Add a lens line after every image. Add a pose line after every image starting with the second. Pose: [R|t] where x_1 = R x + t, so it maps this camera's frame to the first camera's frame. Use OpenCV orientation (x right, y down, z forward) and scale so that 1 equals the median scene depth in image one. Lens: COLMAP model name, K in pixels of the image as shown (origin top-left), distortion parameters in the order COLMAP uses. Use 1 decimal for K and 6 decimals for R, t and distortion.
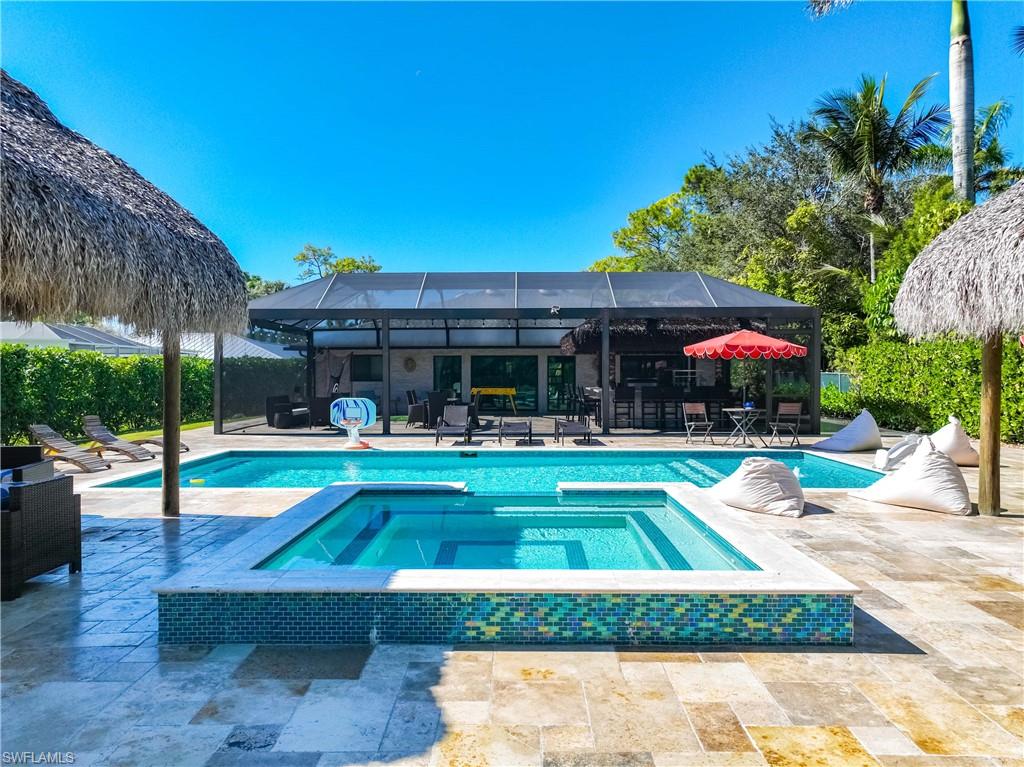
lens RADIAL K [[722.1, 0, 513.8], [0, 722.1, 384.3], [0, 0, 1]] dist [-0.002818, 0.017510]
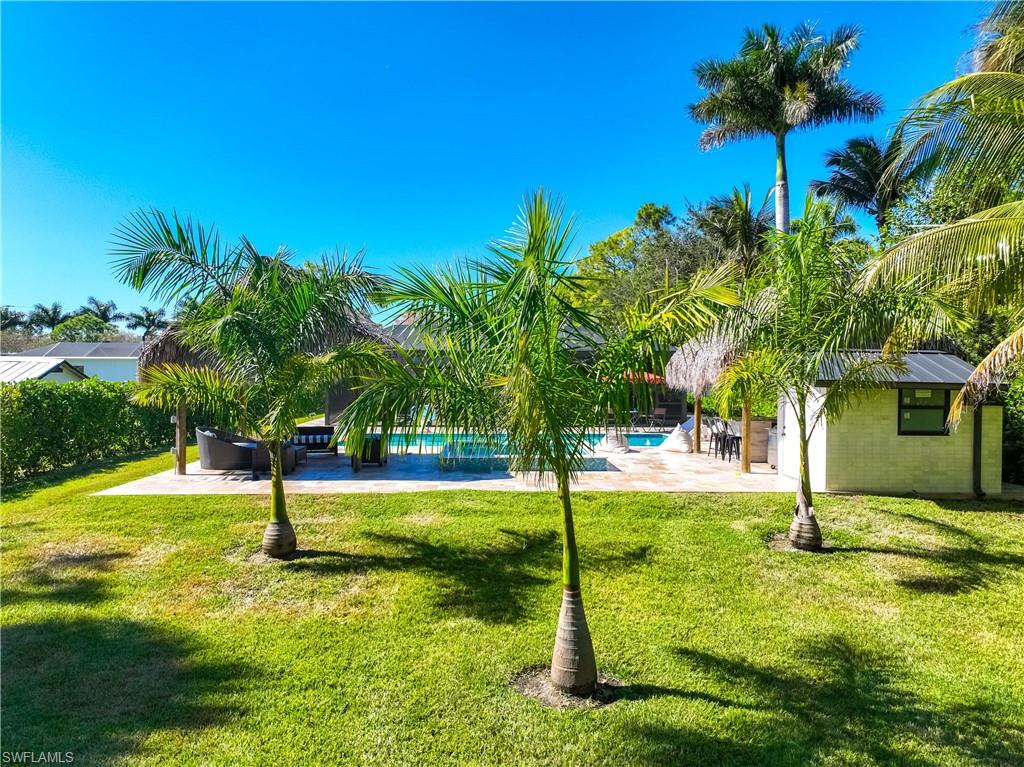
lens RADIAL K [[722.1, 0, 511.6], [0, 722.1, 379.4], [0, 0, 1]] dist [-0.002818, 0.017510]
pose [[0.999216, 0.005894, 0.039140, -0.045475], [-0.005697, 0.999970, -0.005154, -0.025778], [-0.039170, 0.004927, 0.999220, -0.583622]]
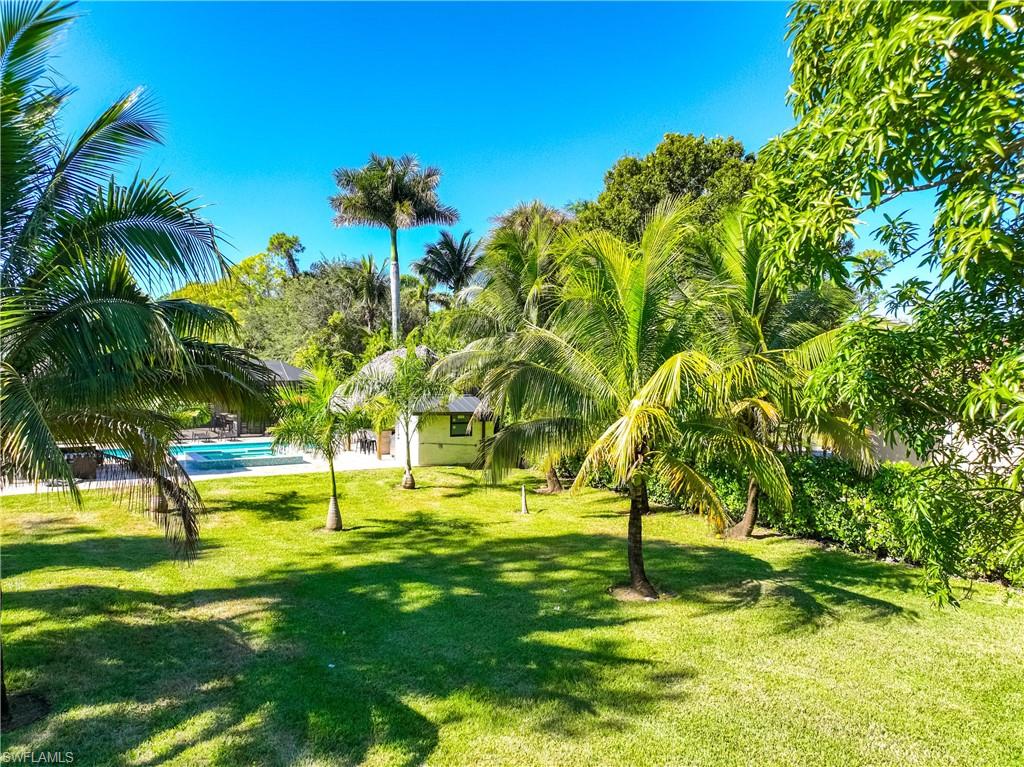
lens RADIAL K [[722.1, 0, 512.5], [0, 722.1, 382.4], [0, 0, 1]] dist [-0.002818, 0.017510]
pose [[0.845413, 0.001707, 0.534110, -0.305839], [0.000522, 0.999992, -0.004021, -0.079123], [-0.534113, 0.003678, 0.845405, -1.174110]]
